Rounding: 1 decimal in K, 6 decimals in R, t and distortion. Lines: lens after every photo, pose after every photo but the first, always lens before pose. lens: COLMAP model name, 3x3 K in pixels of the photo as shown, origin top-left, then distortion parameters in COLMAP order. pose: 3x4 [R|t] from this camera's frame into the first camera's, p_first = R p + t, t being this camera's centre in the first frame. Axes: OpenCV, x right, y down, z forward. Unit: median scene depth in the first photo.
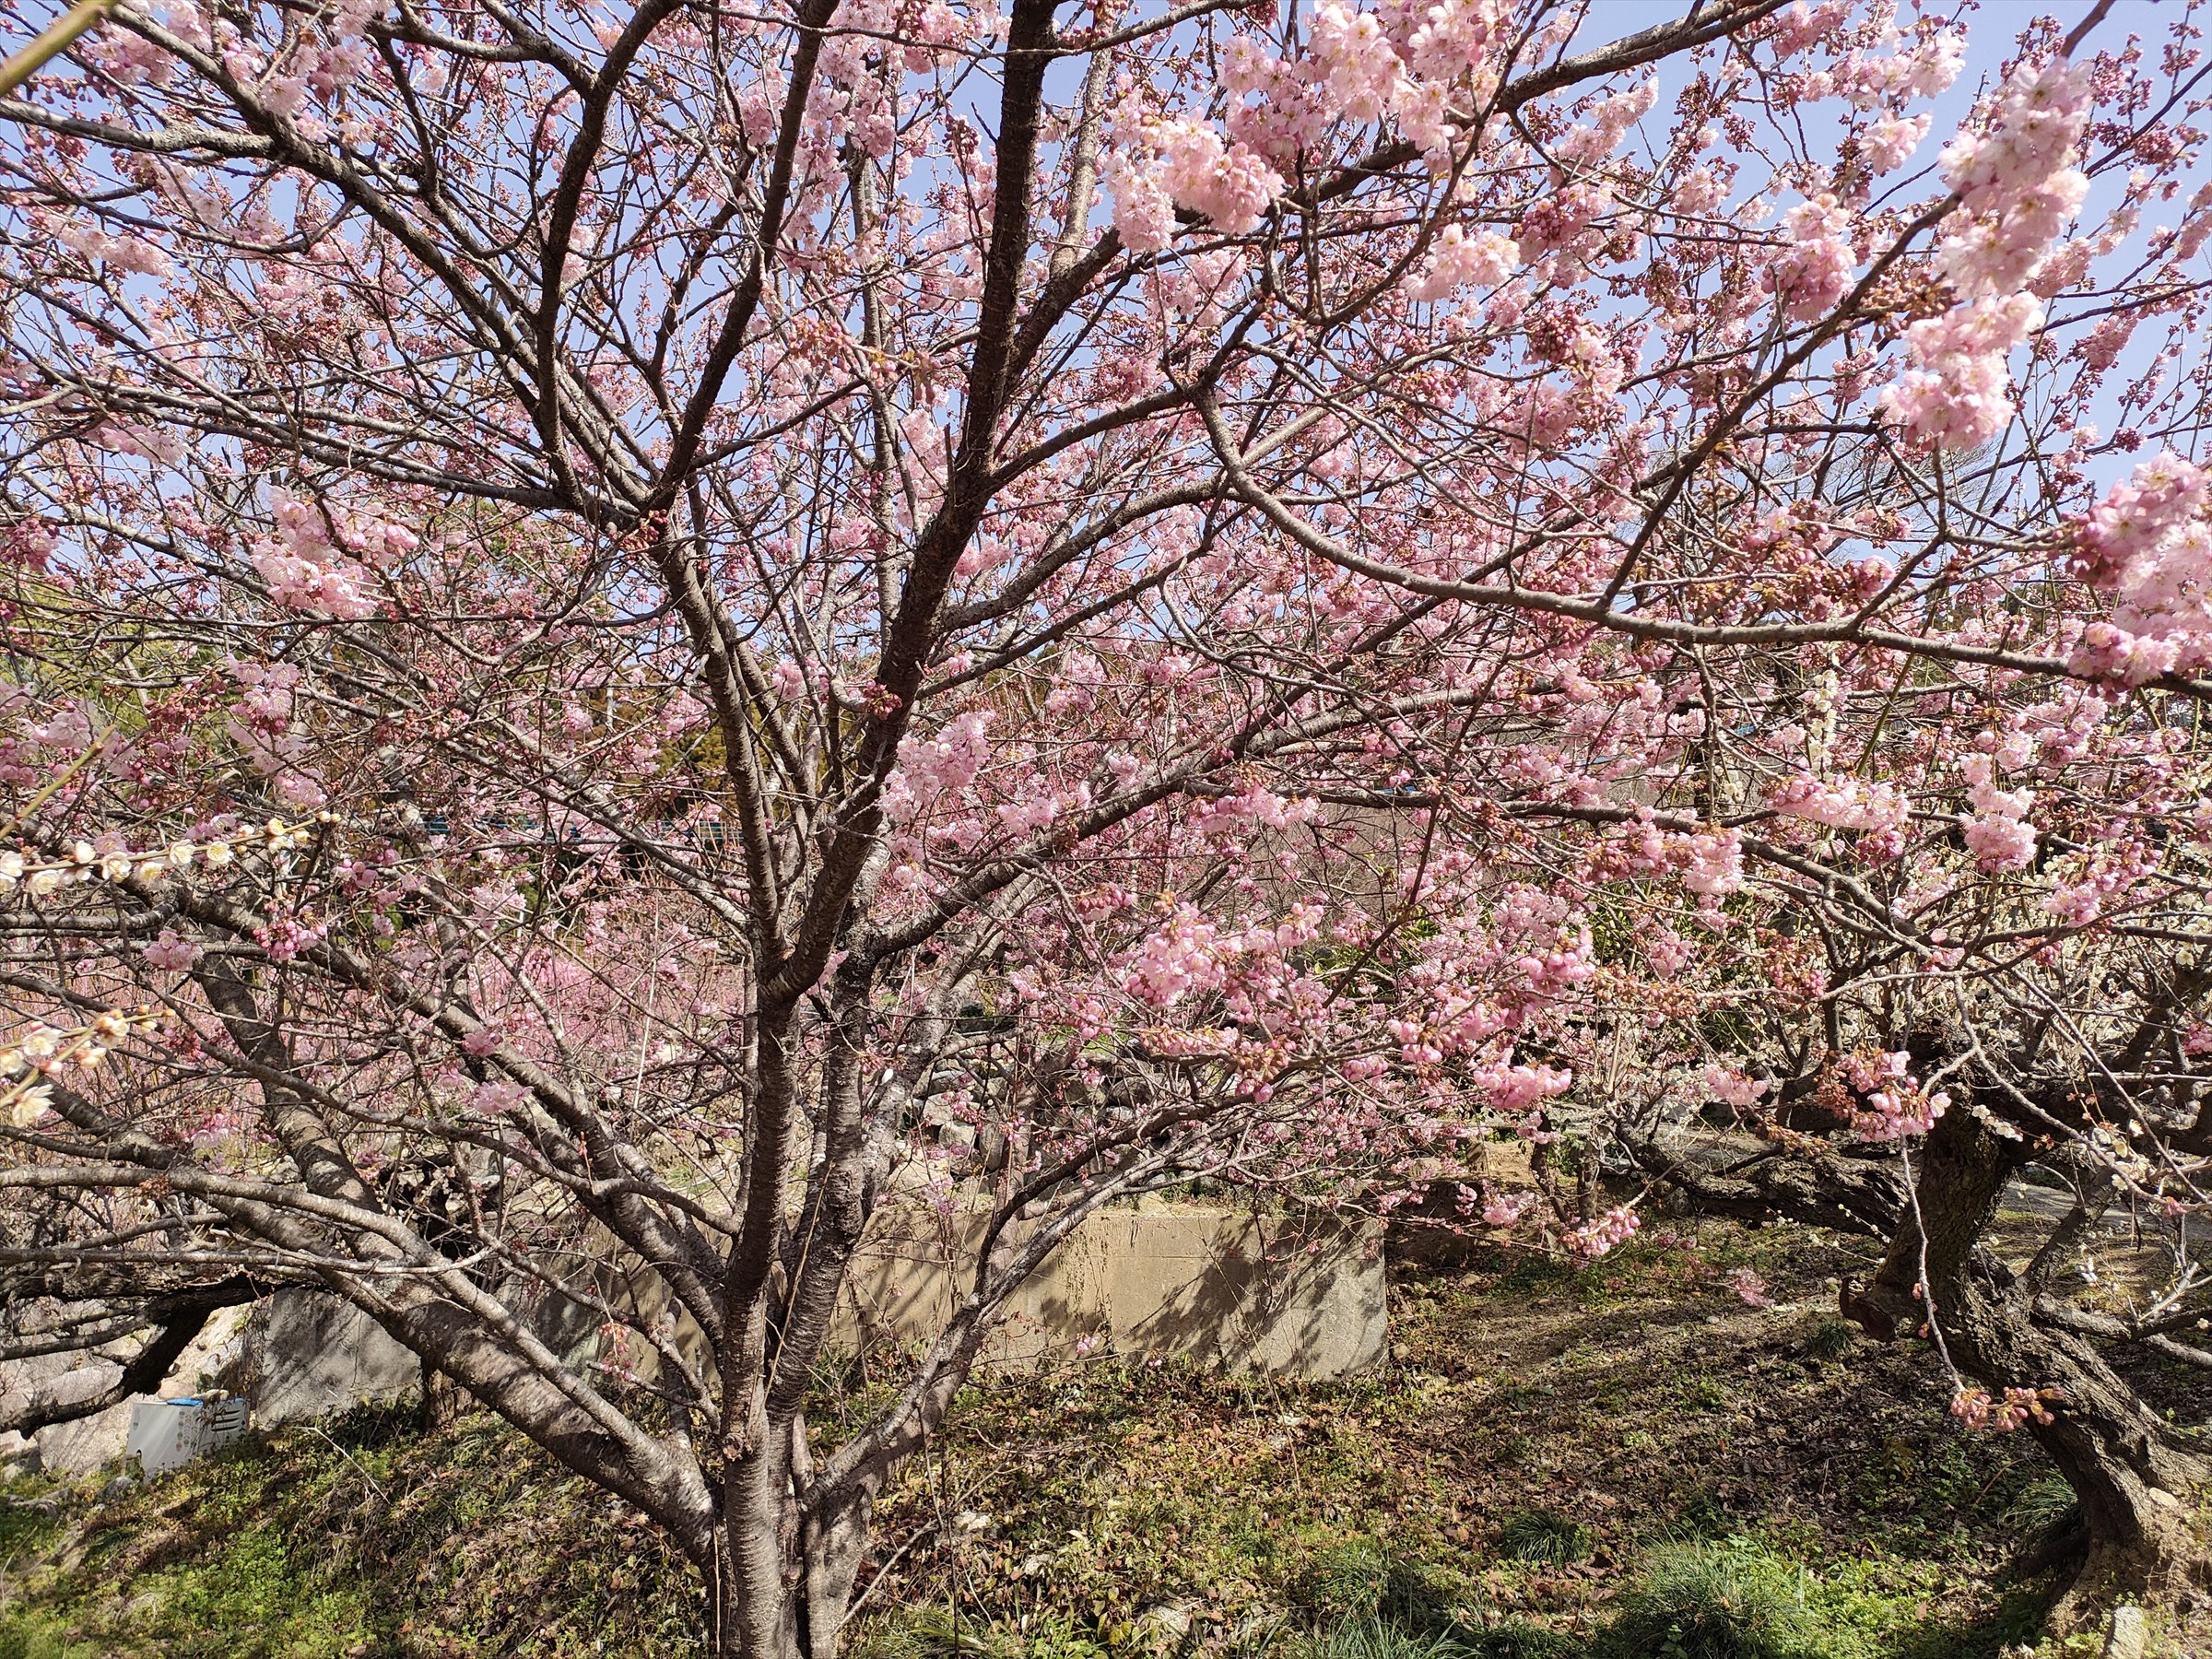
lens RADIAL K [[1688.6, 0, 1098.1], [0, 1688.6, 800.5], [0, 0, 1]] dist [0.057263, -0.054078]
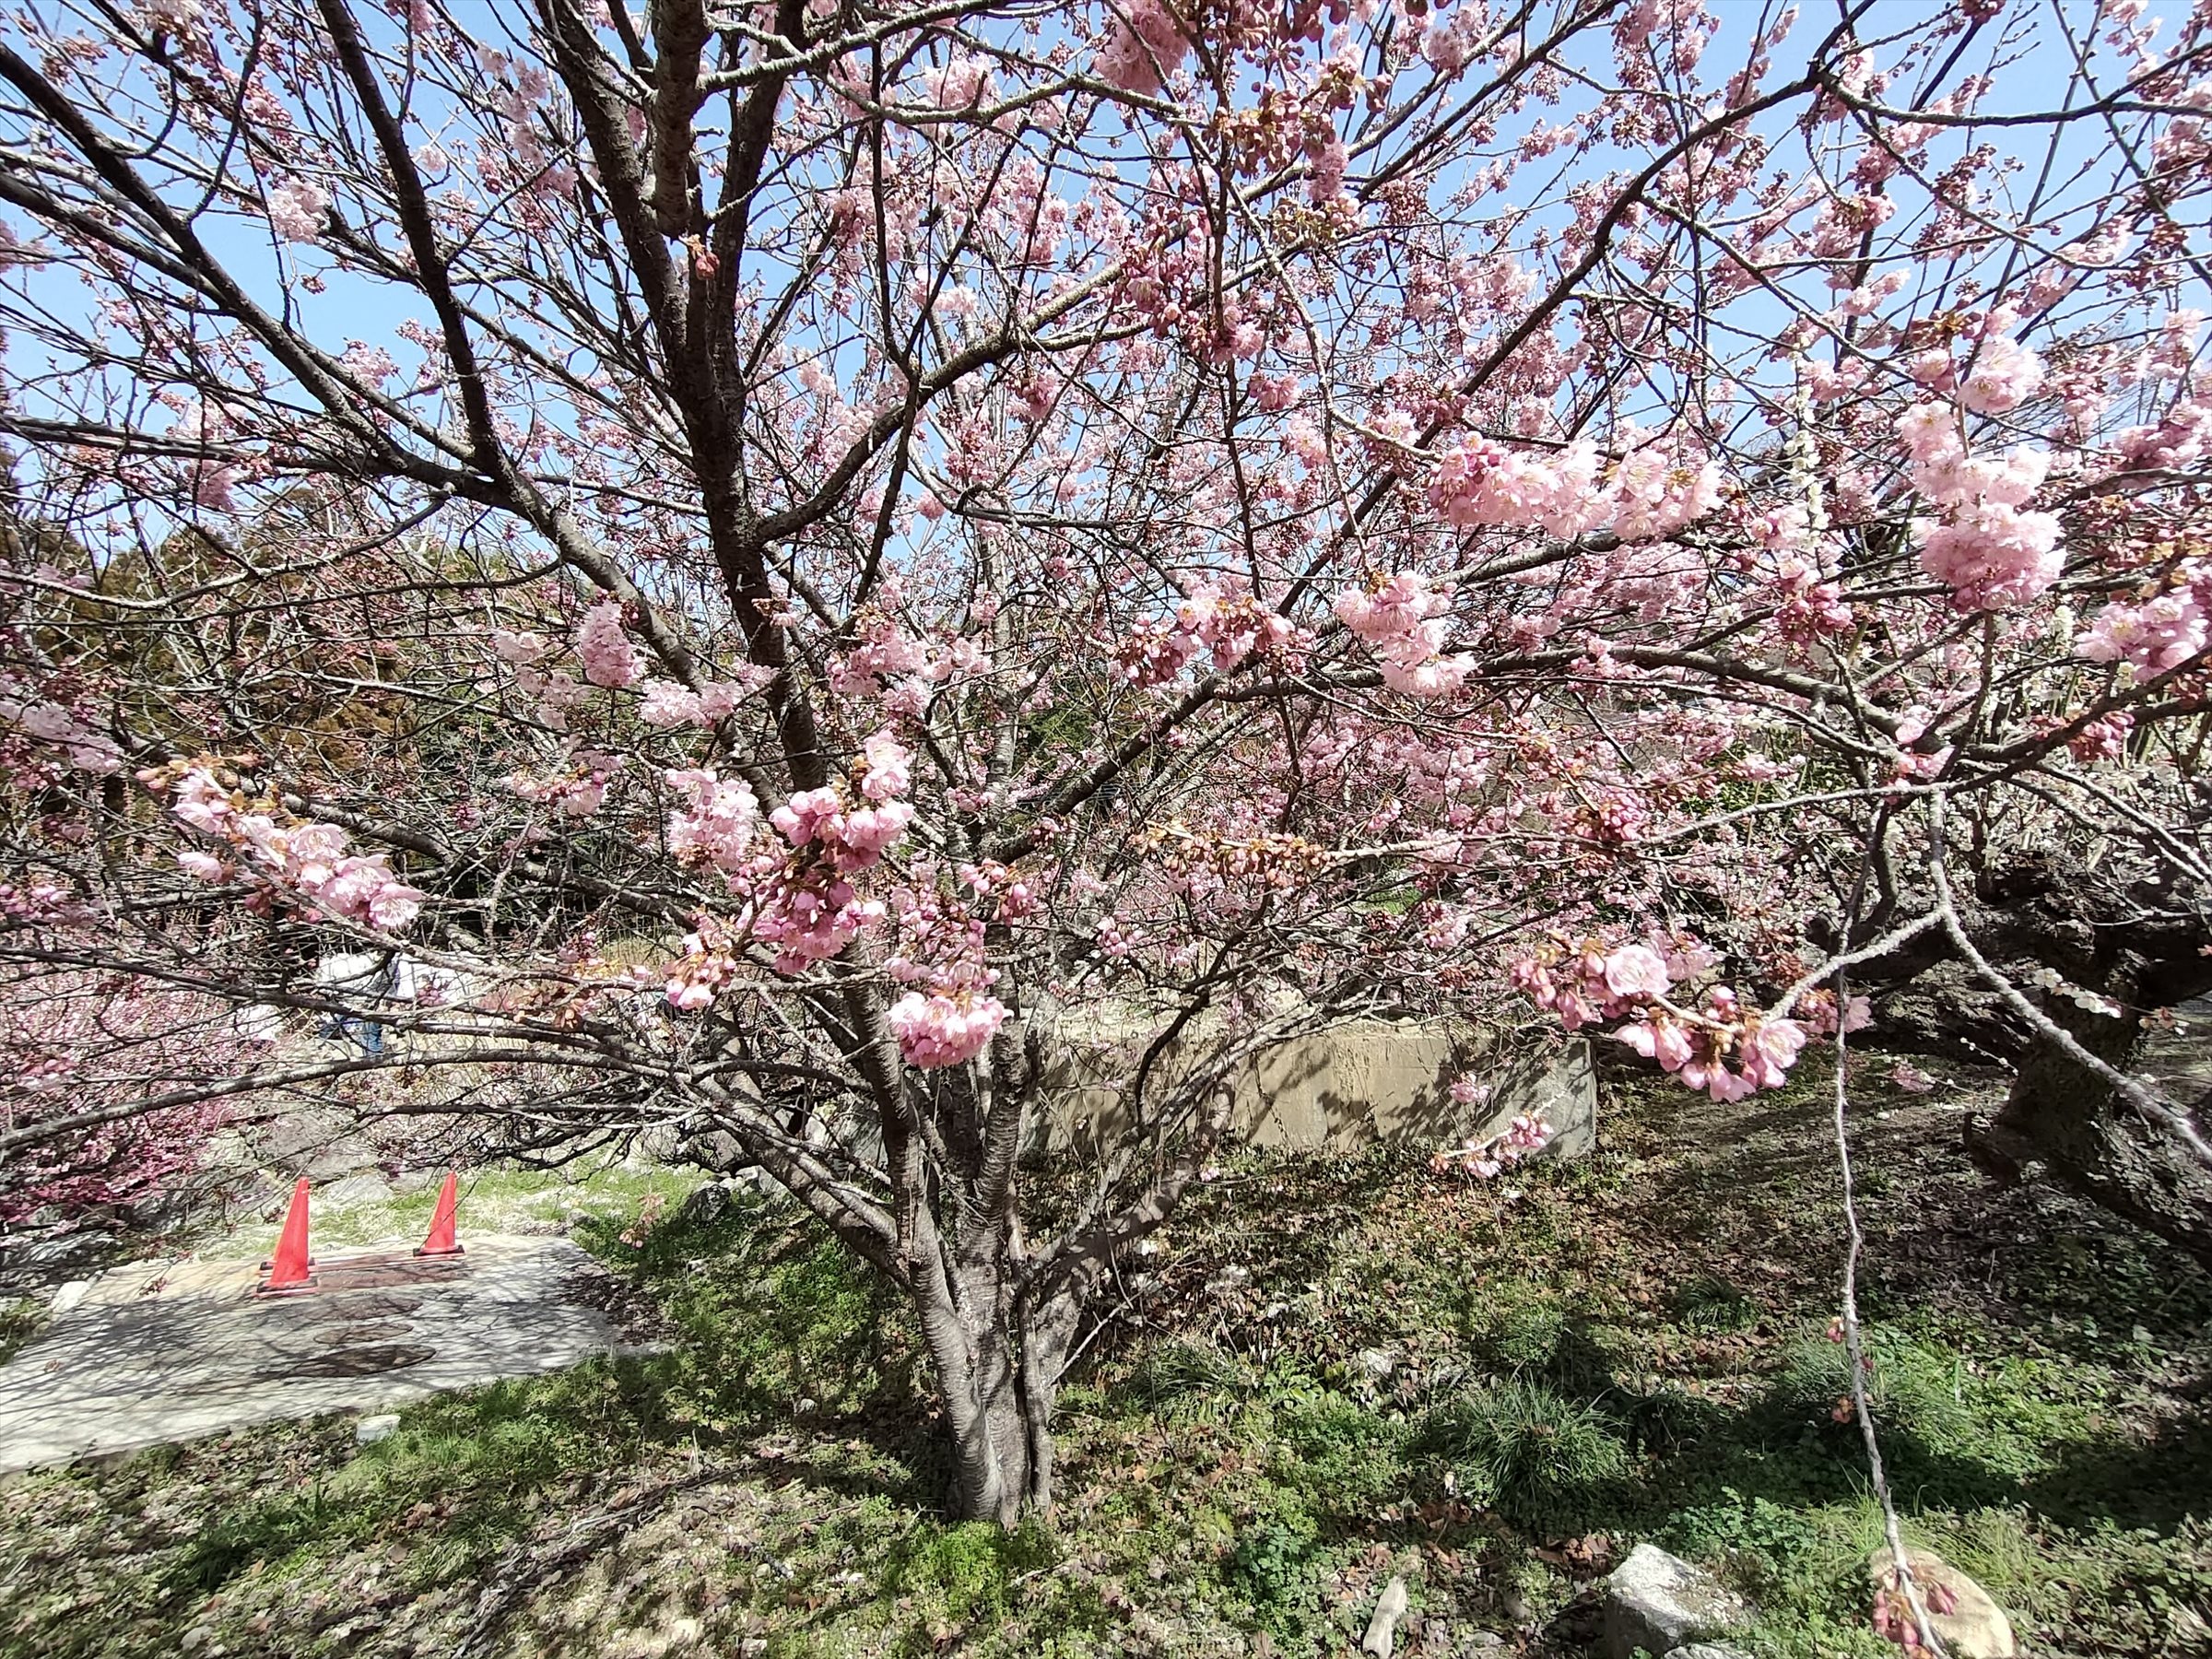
lens RADIAL K [[1081.6, 0, 1106.1], [0, 1081.6, 818.0], [0, 0, 1]] dist [-0.002641, 0.007511]
pose [[0.950761, -0.080941, -0.299170, 0.123398], [0.097318, 0.994440, 0.040228, 0.024848], [0.294251, -0.067362, 0.953351, 0.197306]]
